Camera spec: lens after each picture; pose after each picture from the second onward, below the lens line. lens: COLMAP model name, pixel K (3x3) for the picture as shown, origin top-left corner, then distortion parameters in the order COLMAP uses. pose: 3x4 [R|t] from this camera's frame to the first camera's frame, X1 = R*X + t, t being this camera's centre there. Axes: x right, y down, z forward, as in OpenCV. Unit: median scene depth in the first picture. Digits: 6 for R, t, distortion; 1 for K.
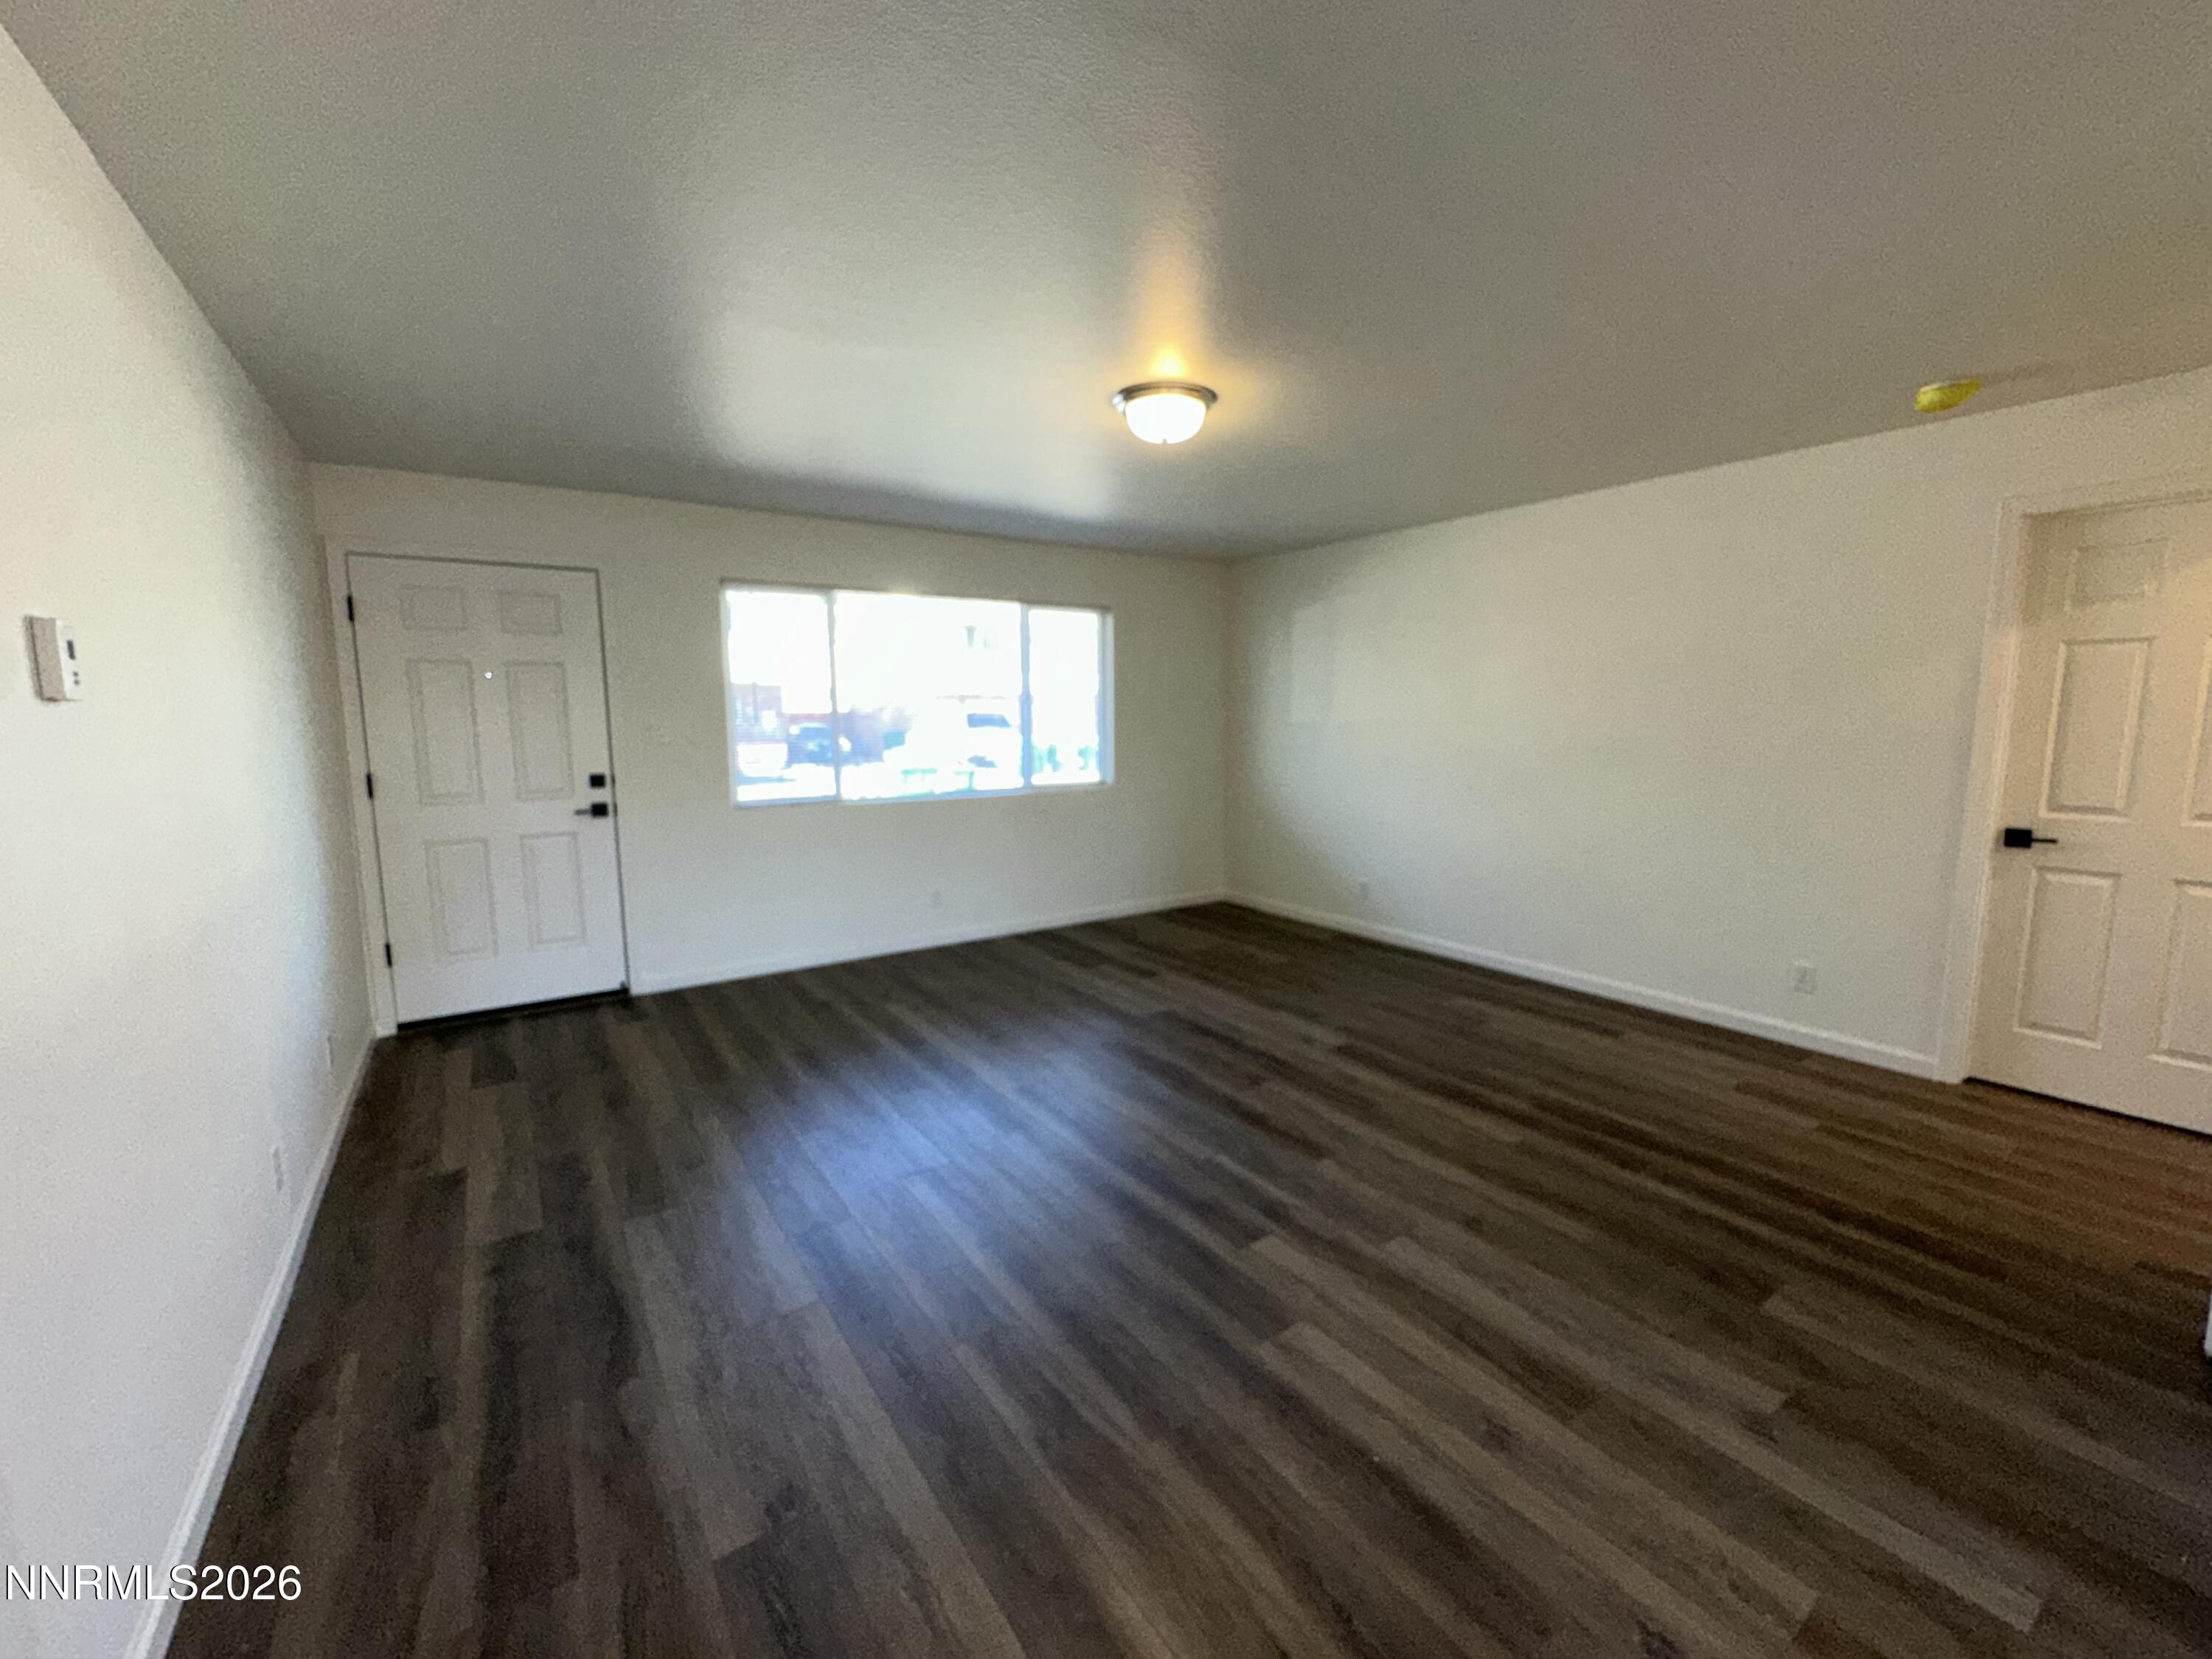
lens RADIAL K [[880.5, 0, 1088.9], [0, 880.5, 828.2], [0, 0, 1]] dist [-0.000010, -0.000182]
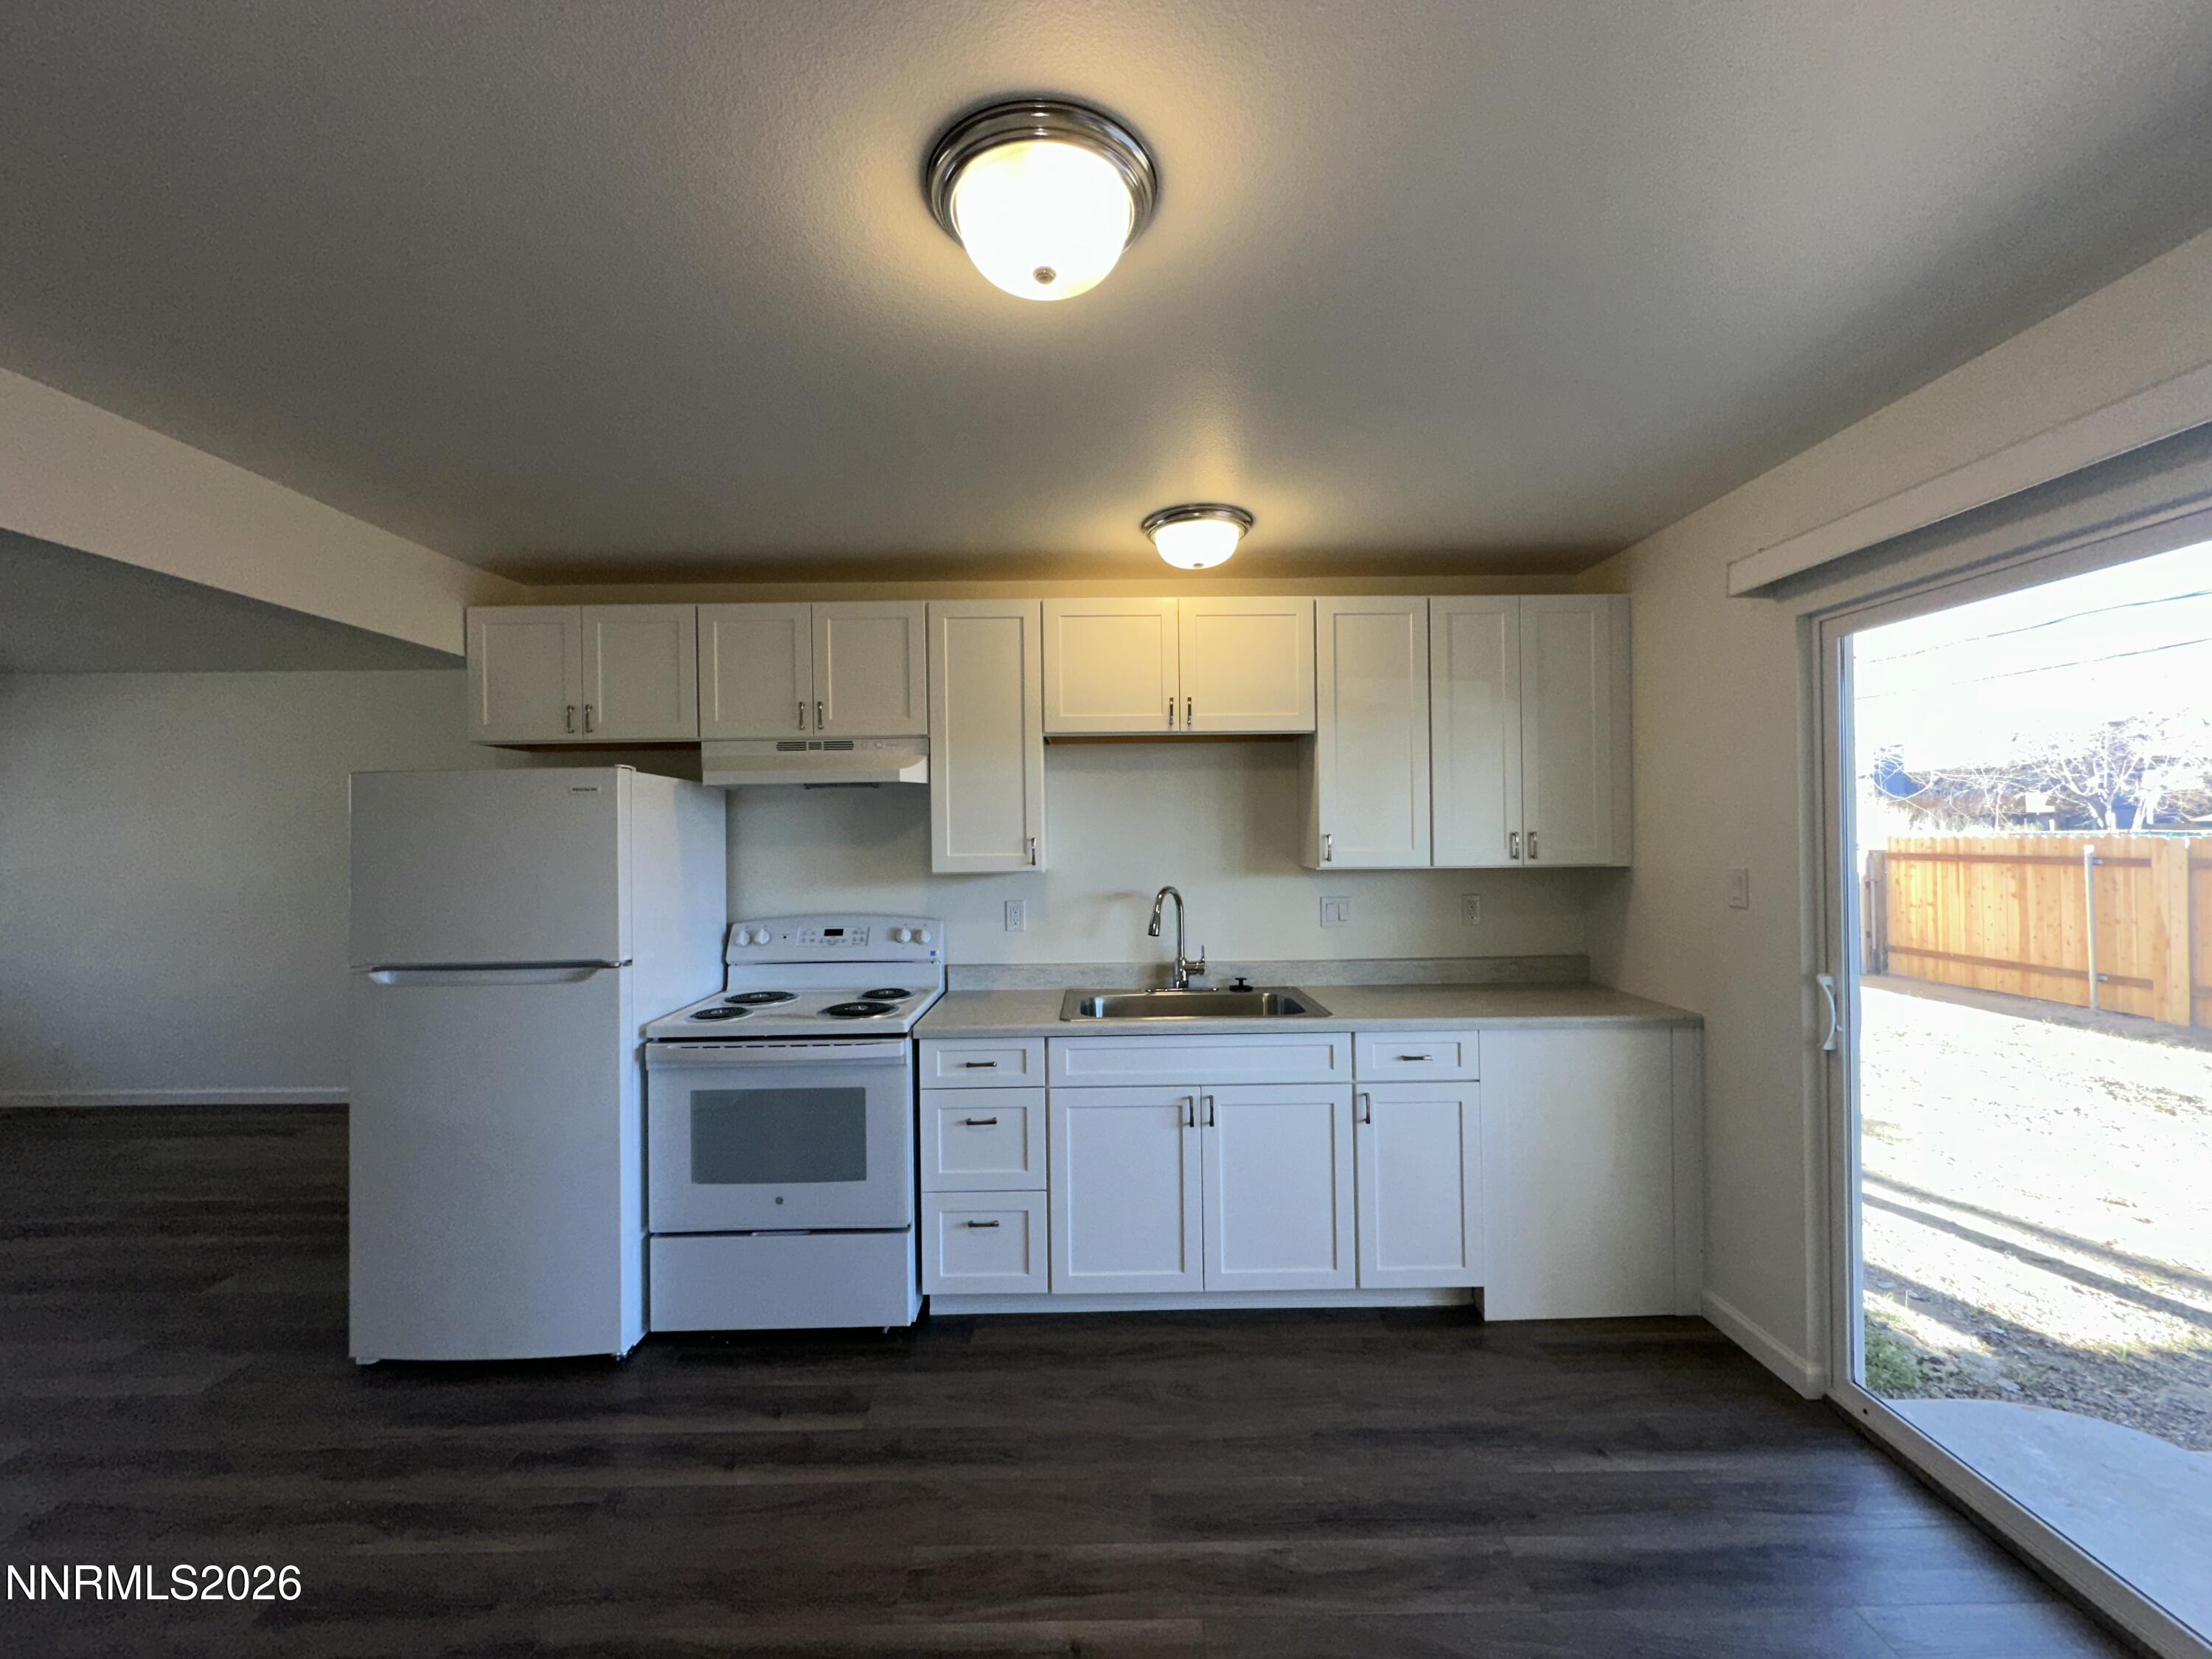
lens RADIAL K [[880.5, 0, 1111.0], [0, 880.5, 834.7], [0, 0, 1]] dist [-0.000010, -0.000182]
pose [[0.569133, -0.000879, 0.822245, 0.280164], [0.117784, 0.989774, -0.080468, 0.068975], [-0.813766, 0.142644, 0.563416, -0.692550]]
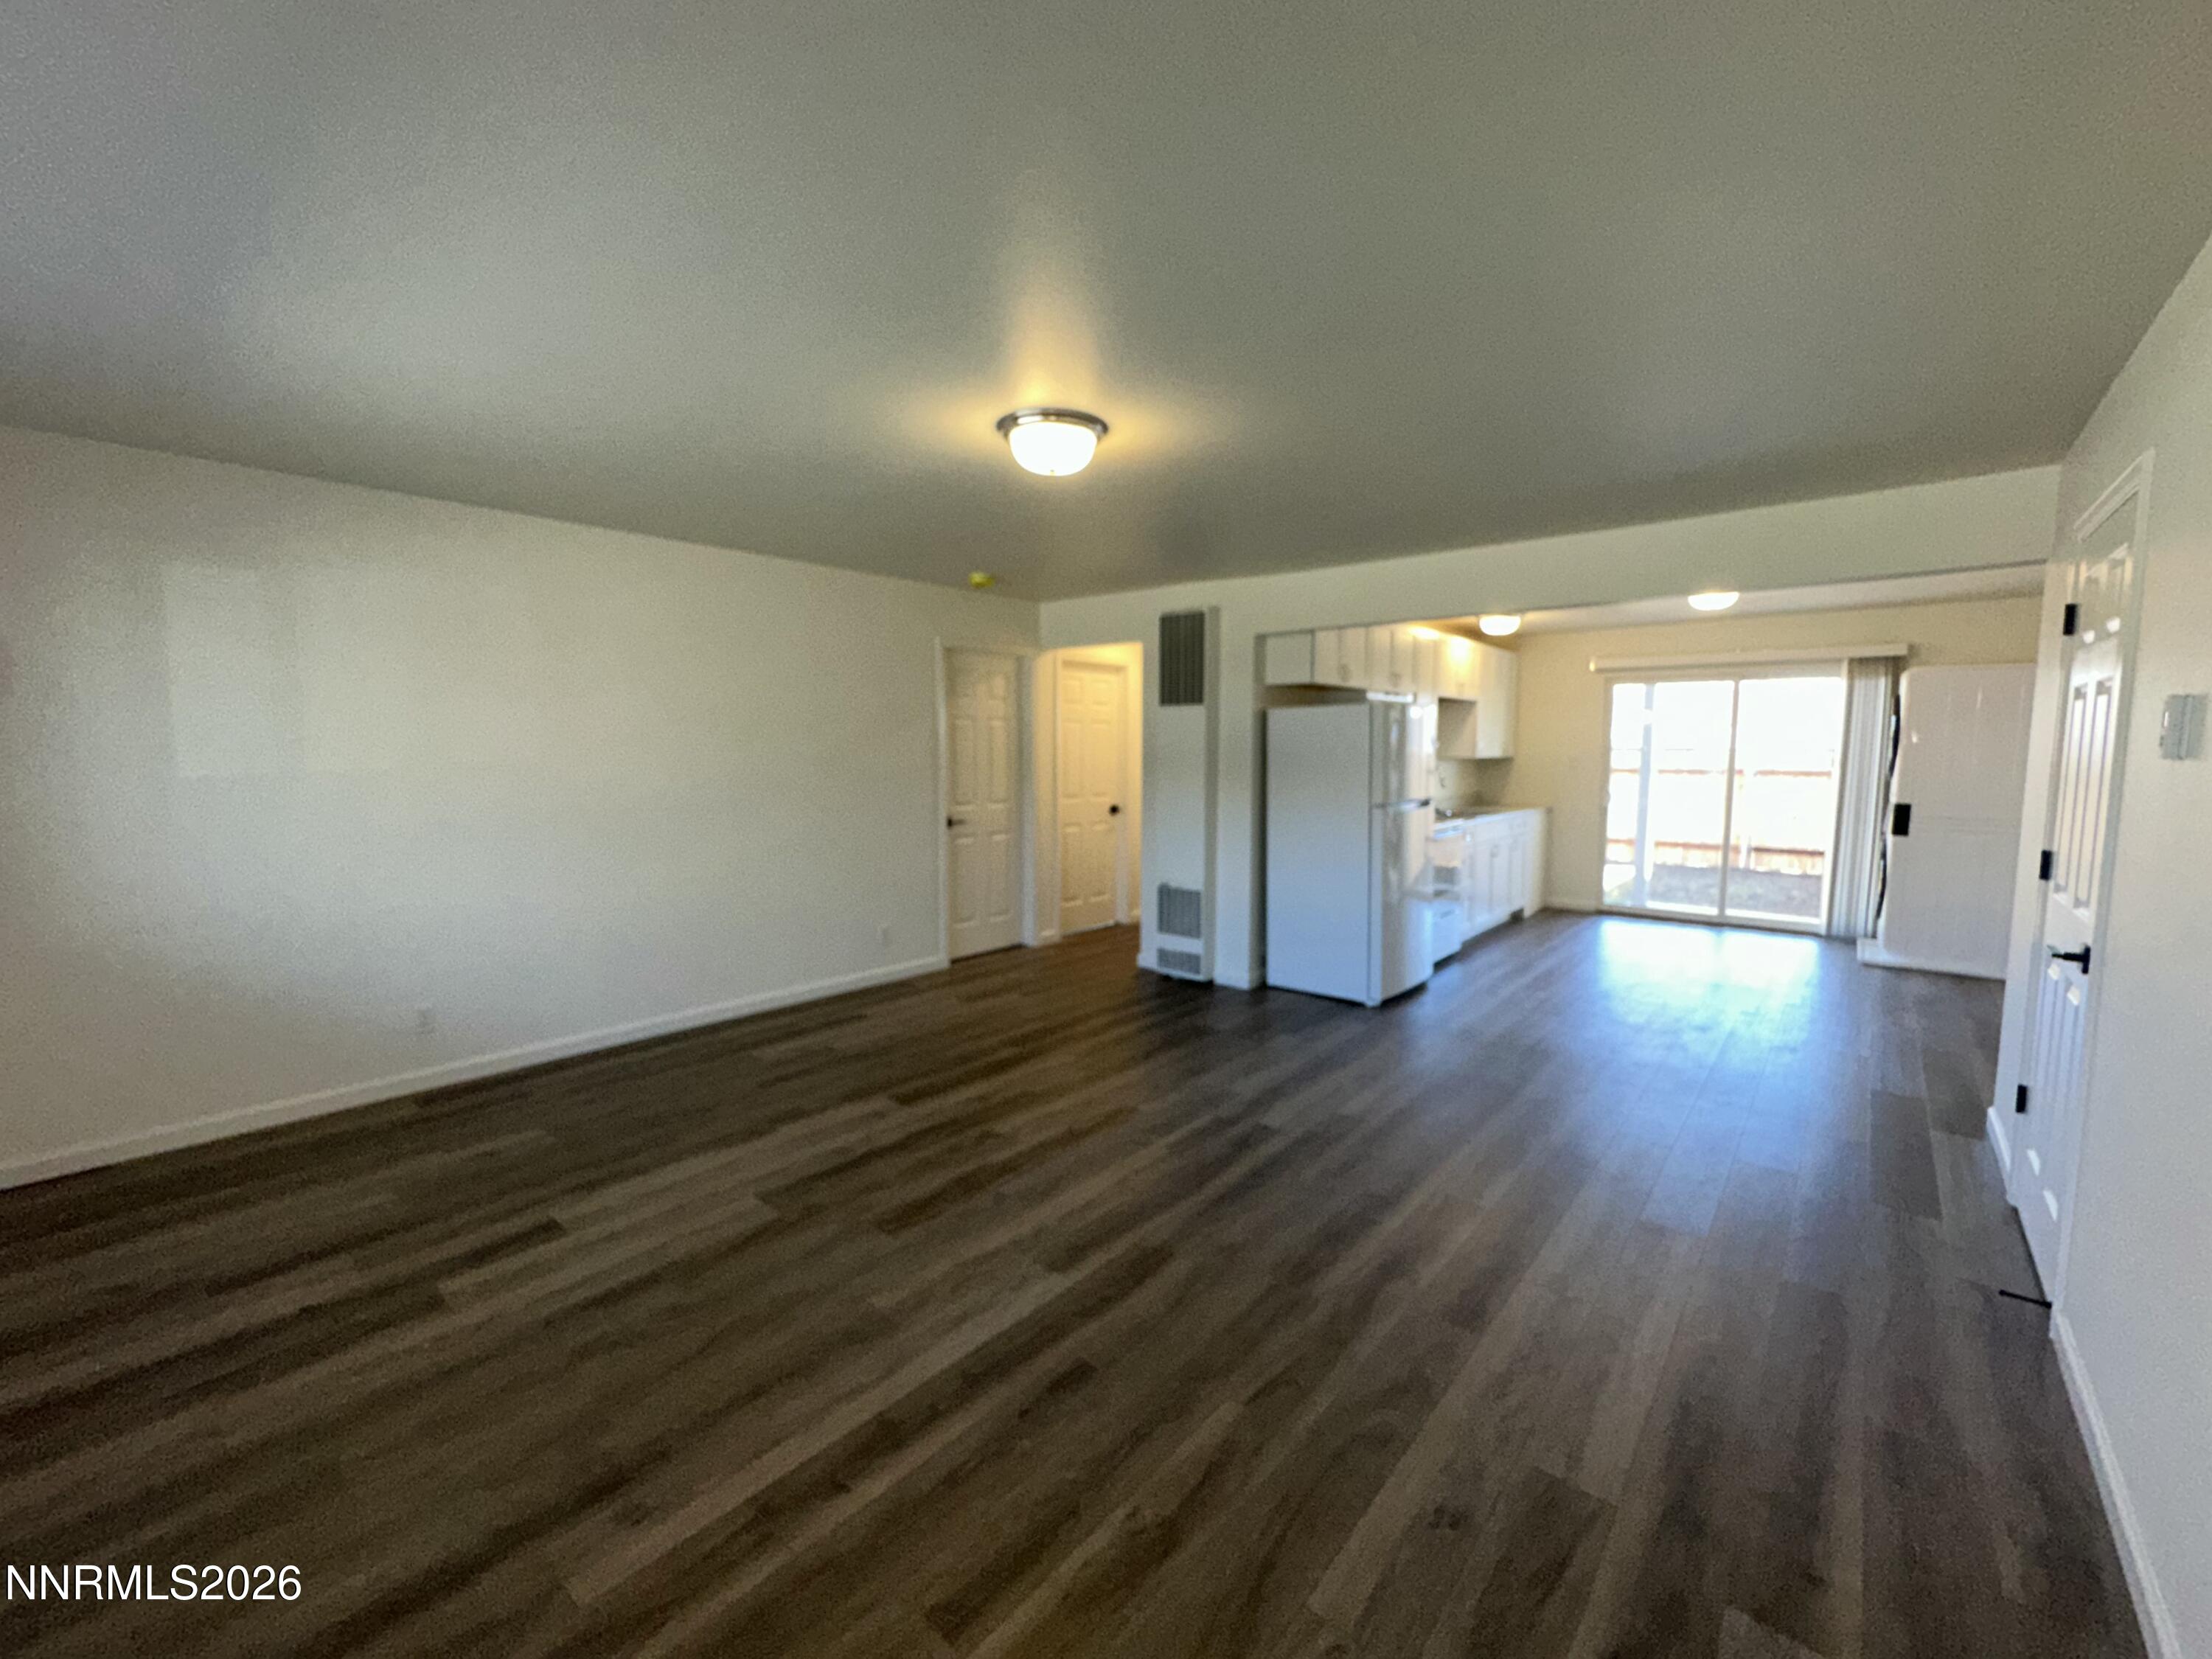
lens RADIAL K [[880.5, 0, 1128.7], [0, 880.5, 826.7], [0, 0, 1]] dist [-0.000010, -0.000182]
pose [[-0.267561, -0.083822, 0.959888, -0.752337], [0.124024, 0.984926, 0.120580, -0.146372], [-0.955526, 0.151312, -0.253132, 1.051142]]
